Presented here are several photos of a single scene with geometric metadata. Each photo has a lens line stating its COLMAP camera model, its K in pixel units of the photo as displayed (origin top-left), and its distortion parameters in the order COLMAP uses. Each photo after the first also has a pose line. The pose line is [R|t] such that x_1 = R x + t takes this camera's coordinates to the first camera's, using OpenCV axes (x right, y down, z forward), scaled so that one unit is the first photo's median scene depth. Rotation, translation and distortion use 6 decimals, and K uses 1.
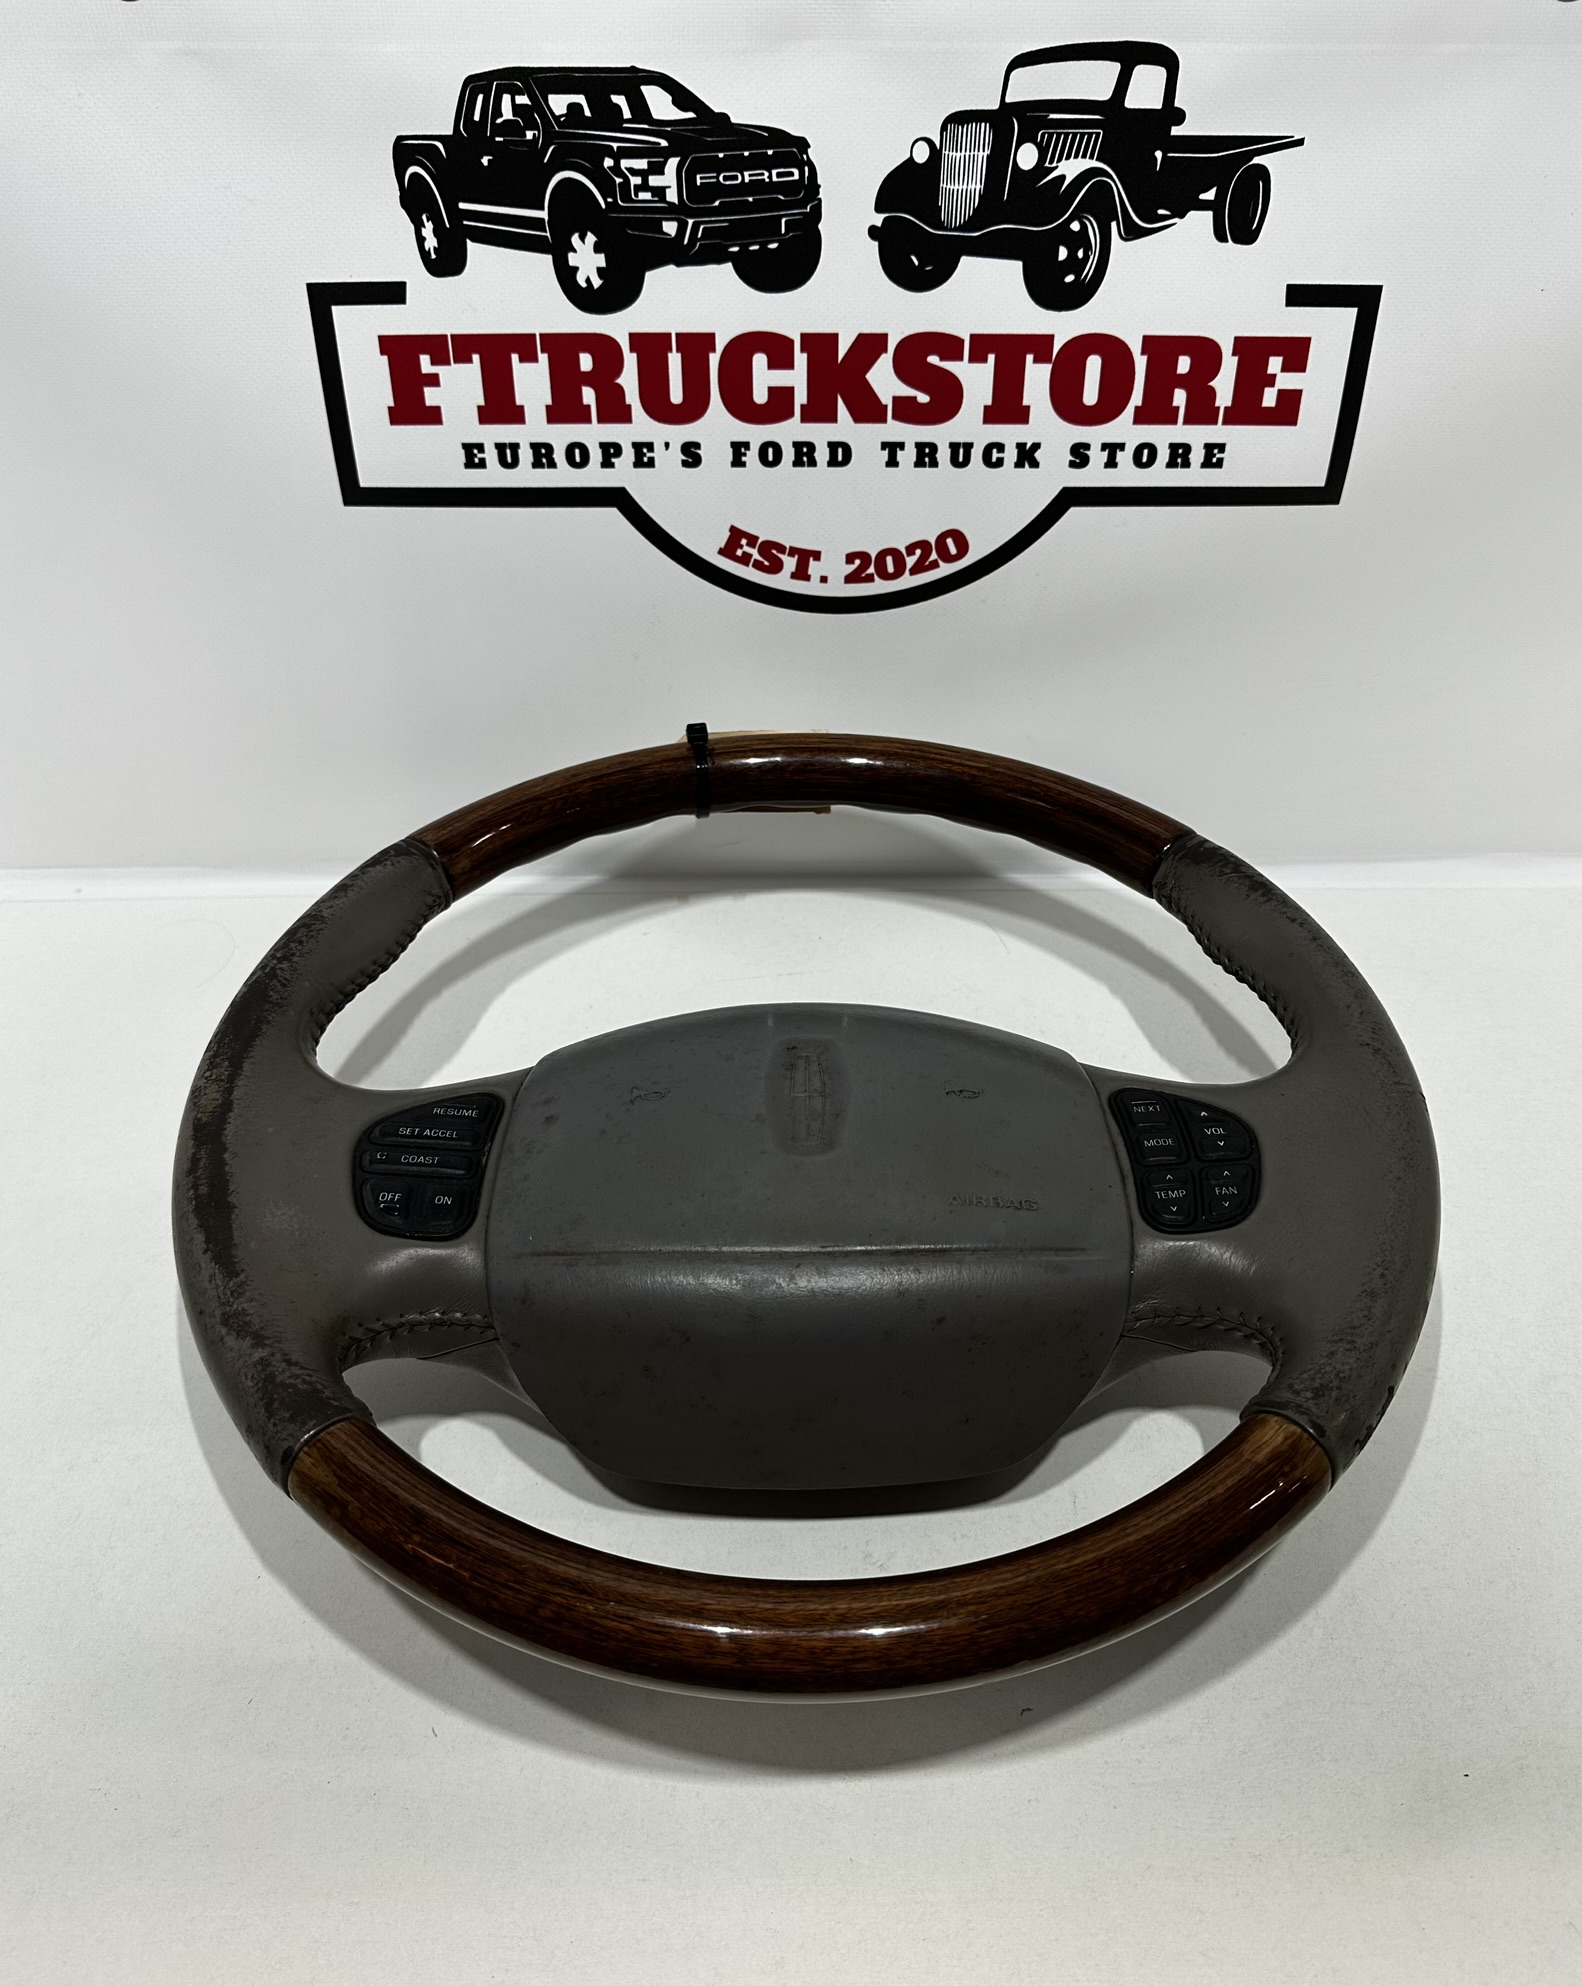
lens RADIAL K [[1612.0, 0, 800.5], [0, 1612.0, 989.5], [0, 0, 1]] dist [0.032263, -0.071663]
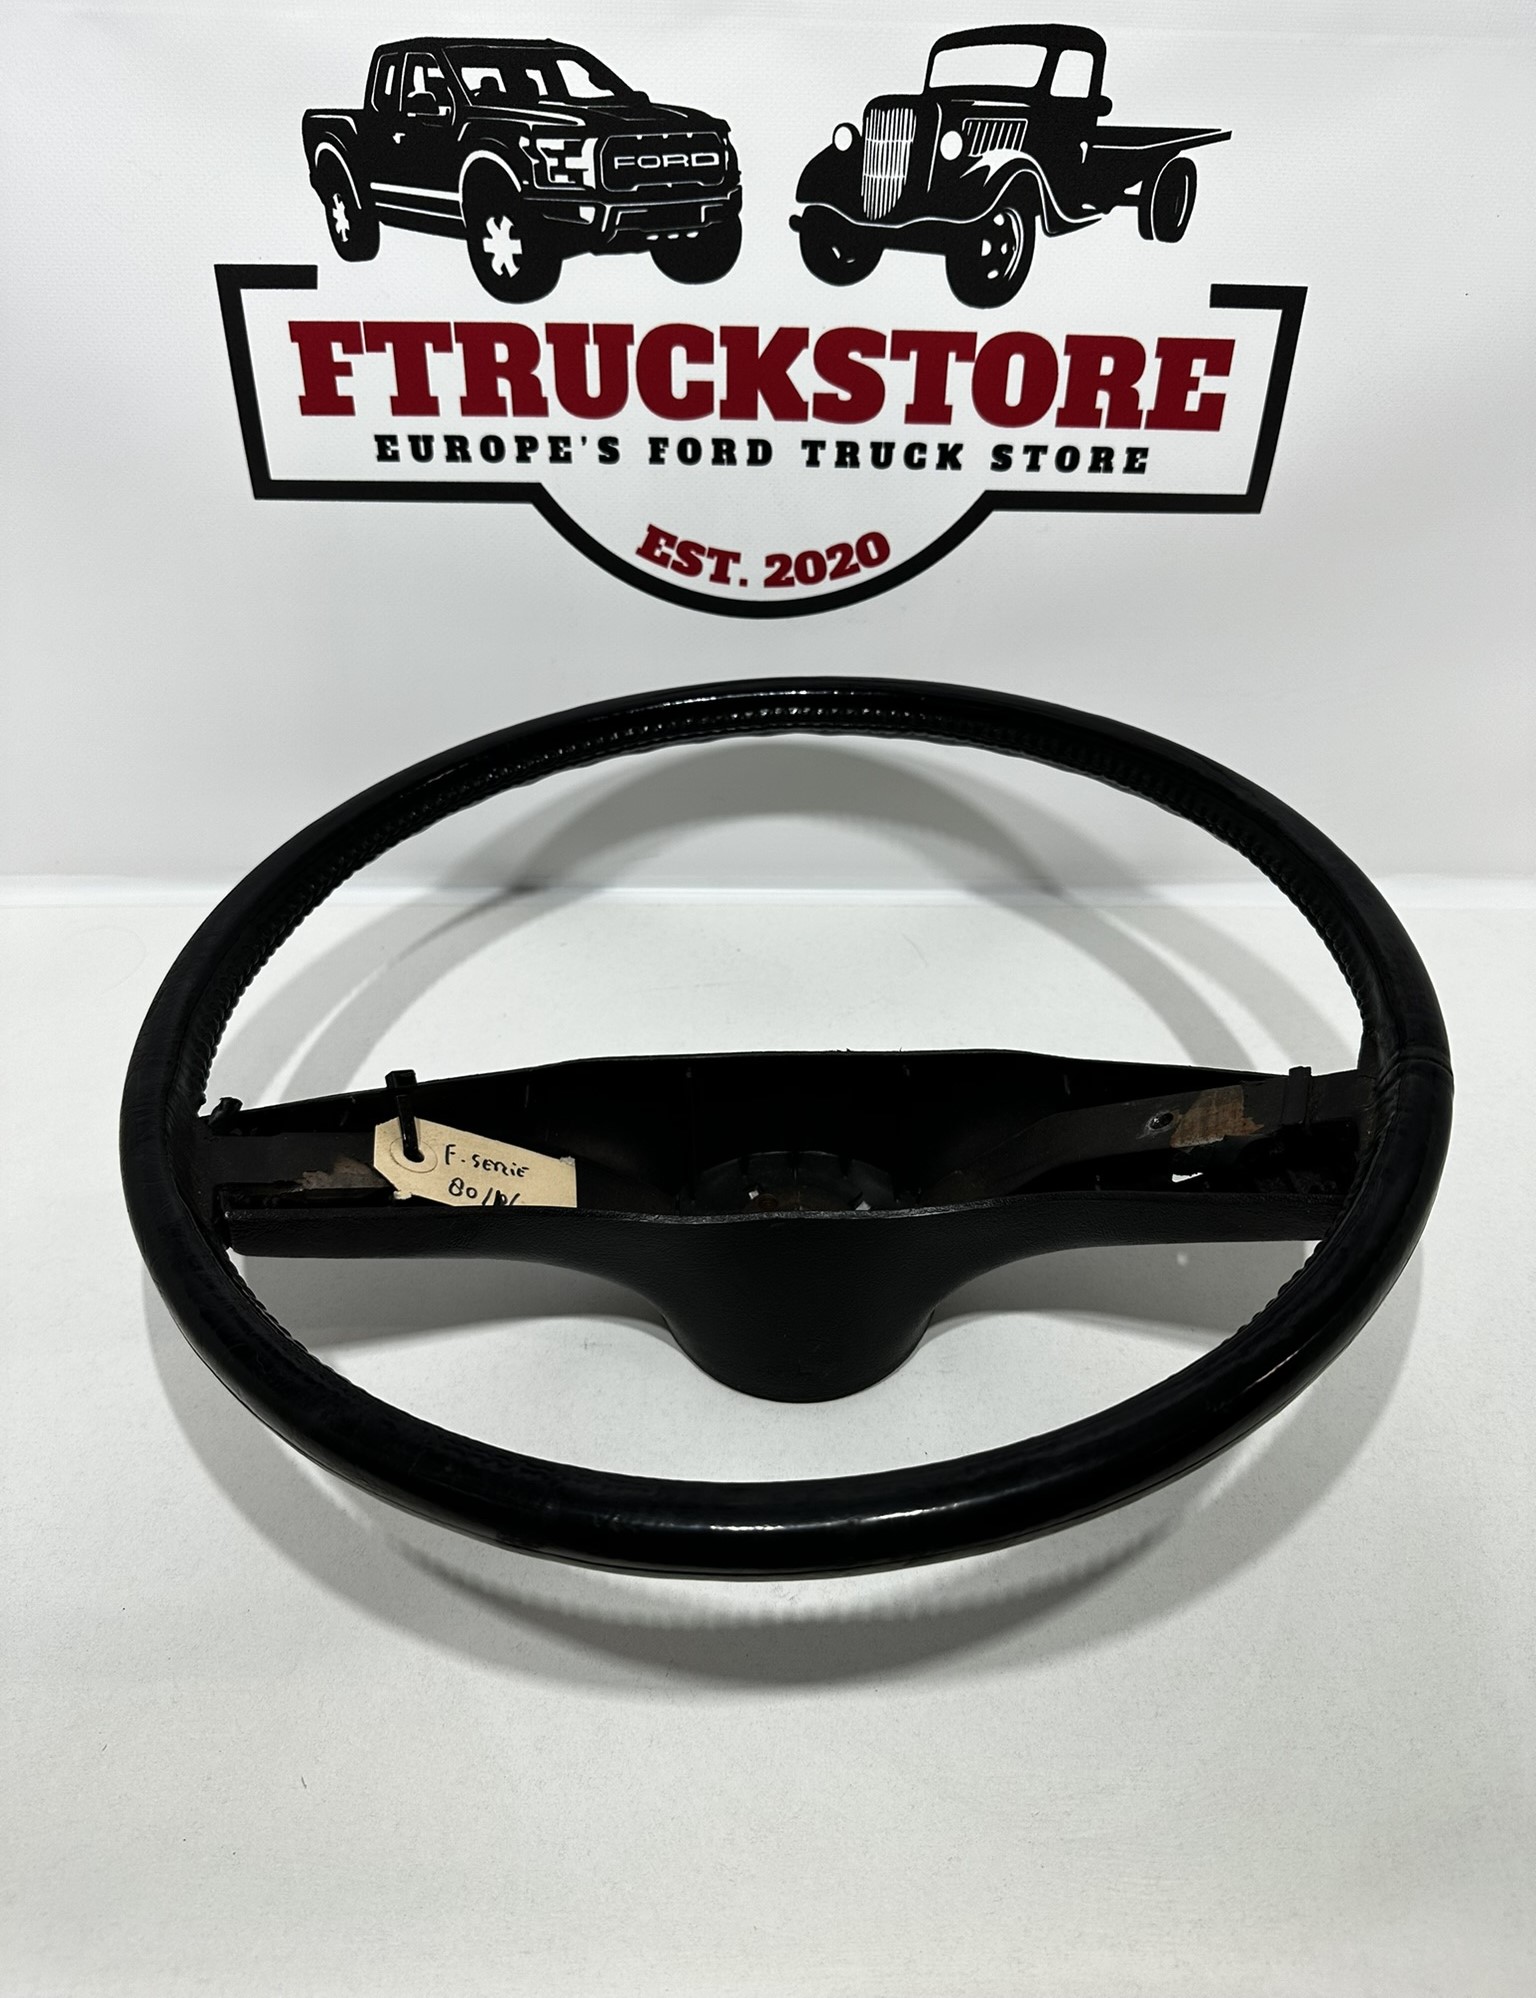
lens RADIAL K [[1462.6, 0, 760.8], [0, 1462.6, 999.7], [0, 0, 1]] dist [-0.015738, -0.000982]
pose [[0.999772, 0.008096, 0.019777, 0.010427], [-0.007560, 0.999606, -0.027020, 0.027475], [-0.019988, 0.026864, 0.999439, 0.123744]]
